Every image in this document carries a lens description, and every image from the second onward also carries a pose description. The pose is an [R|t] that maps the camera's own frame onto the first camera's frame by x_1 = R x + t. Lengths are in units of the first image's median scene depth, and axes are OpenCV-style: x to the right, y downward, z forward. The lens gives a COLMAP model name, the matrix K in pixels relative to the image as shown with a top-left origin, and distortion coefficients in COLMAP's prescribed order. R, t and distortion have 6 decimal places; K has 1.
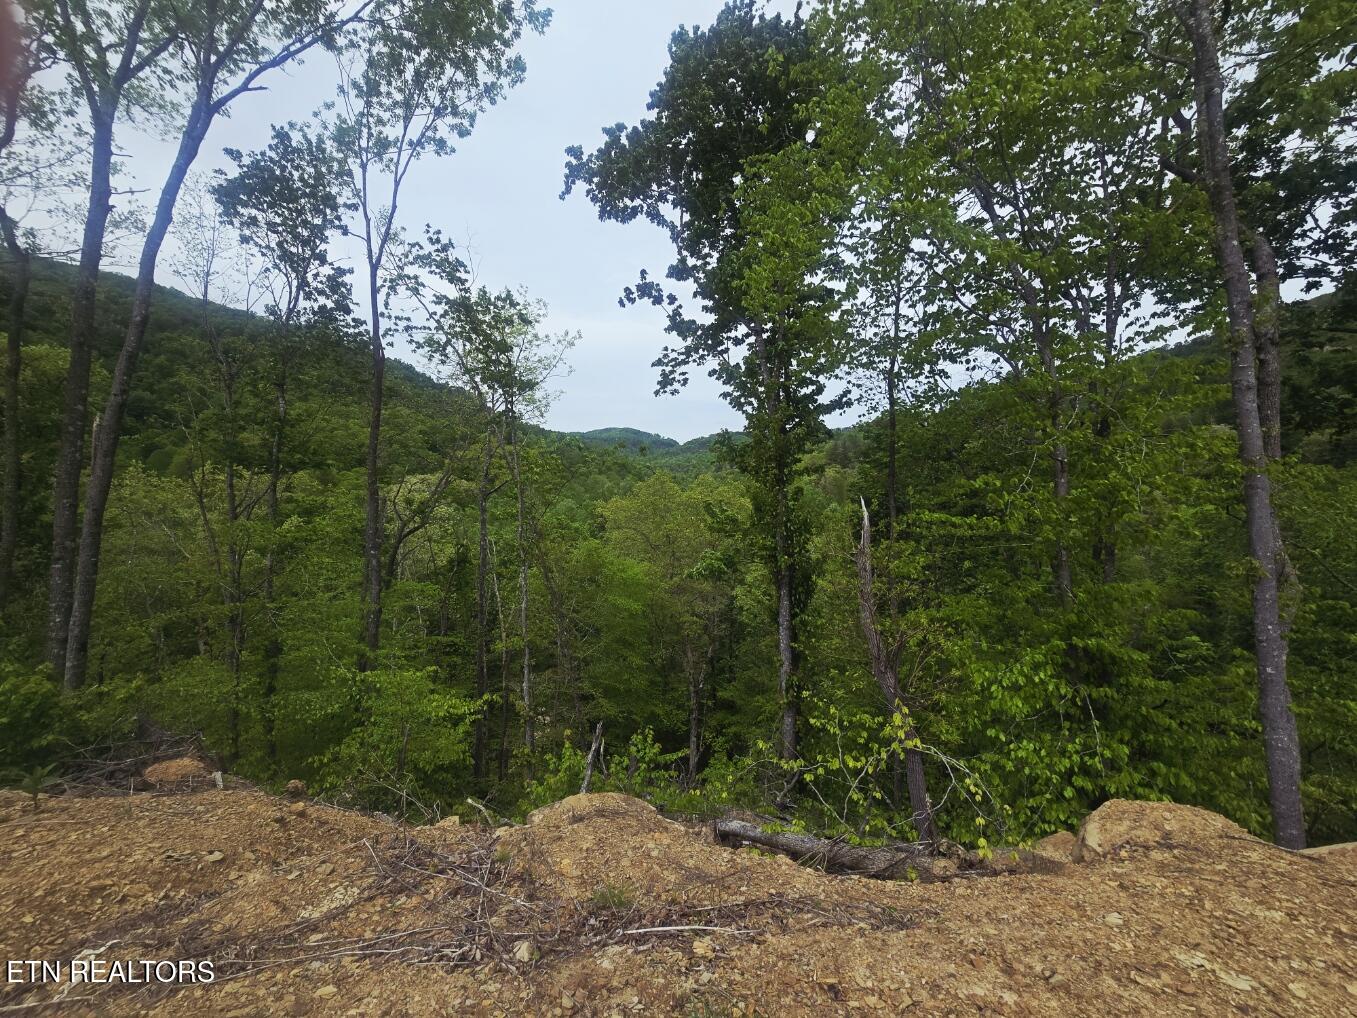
lens RADIAL K [[560.3, 0, 682.3], [0, 560.3, 503.6], [0, 0, 1]] dist [-0.001894, 0.001397]
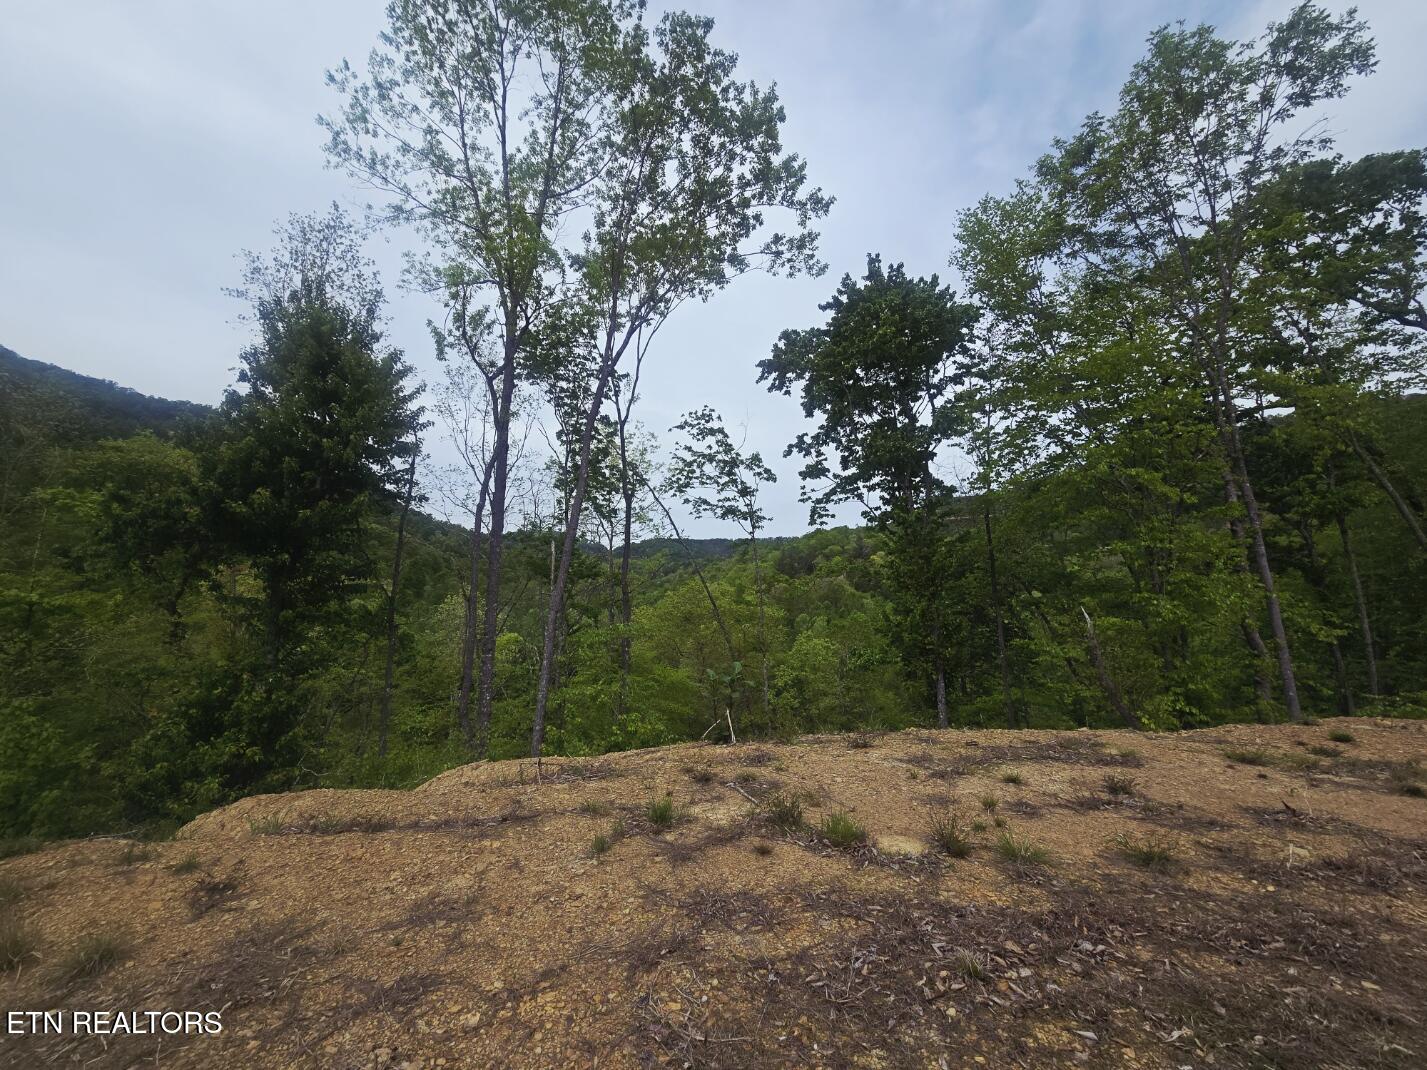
lens RADIAL K [[589.2, 0, 729.0], [0, 589.2, 552.2], [0, 0, 1]] dist [-0.001894, 0.001397]
pose [[0.974196, 0.024311, 0.224391, -0.543666], [-0.001330, 0.994783, -0.102005, 0.010555], [-0.225700, 0.099074, 0.969146, -0.291887]]
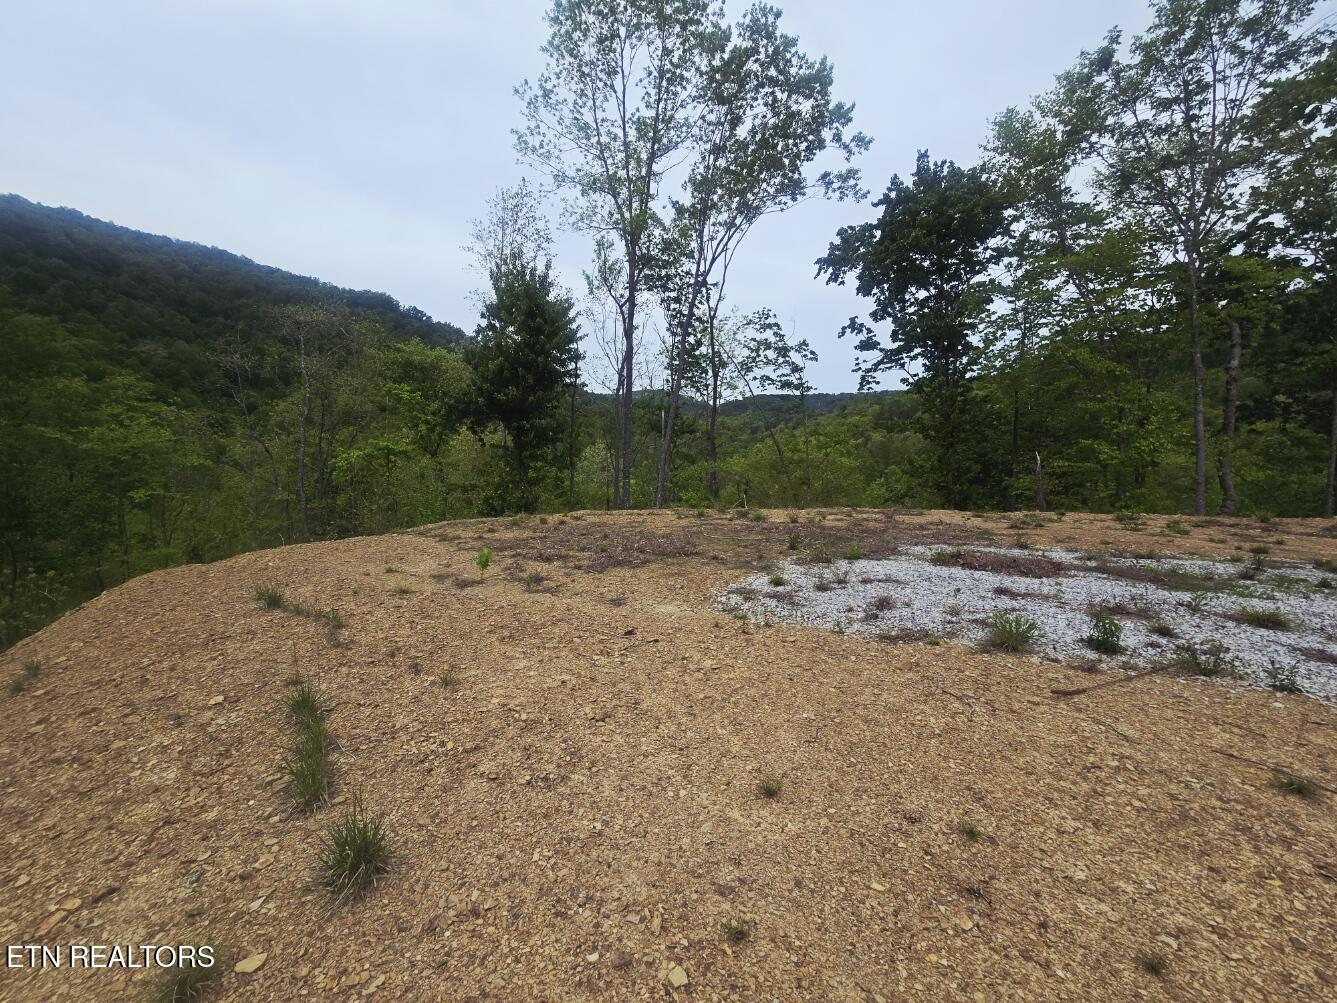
lens RADIAL K [[552.0, 0, 656.9], [0, 552.0, 496.7], [0, 0, 1]] dist [-0.001894, 0.001397]
pose [[0.995453, 0.021618, -0.092766, -0.484142], [-0.016060, 0.998054, 0.060251, 0.031291], [0.093888, -0.058487, 0.993863, -0.699913]]
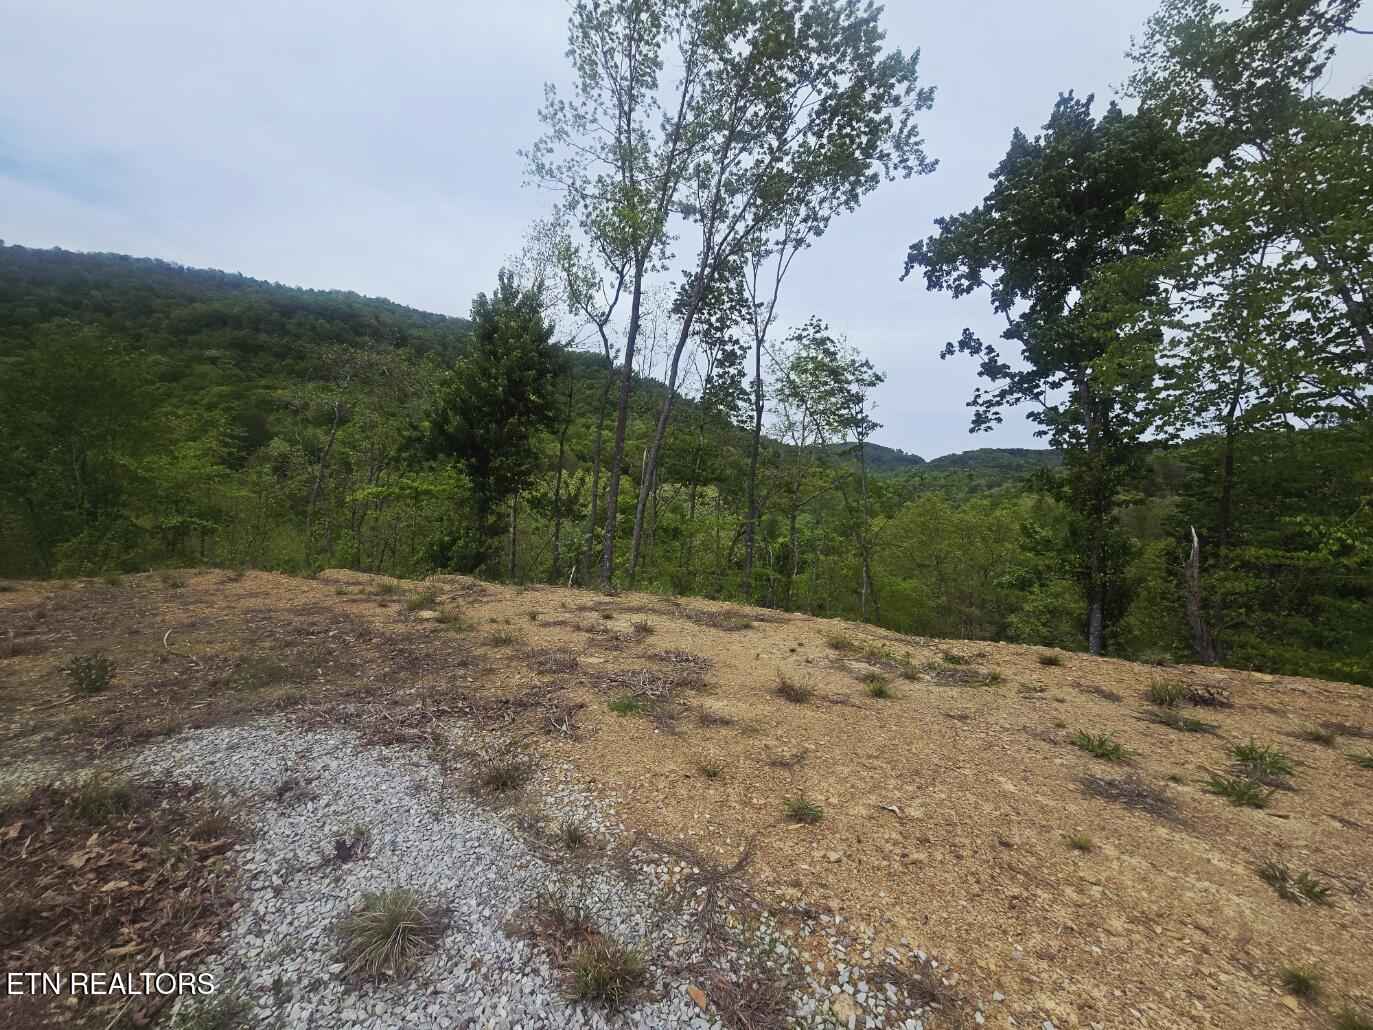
lens RADIAL K [[566.9, 0, 684.7], [0, 566.9, 507.0], [0, 0, 1]] dist [-0.001894, 0.001397]
pose [[0.917904, 0.057509, -0.392613, -0.121798], [-0.065320, 0.997843, -0.006552, 0.013235], [0.391389, 0.031659, 0.919681, -0.336394]]
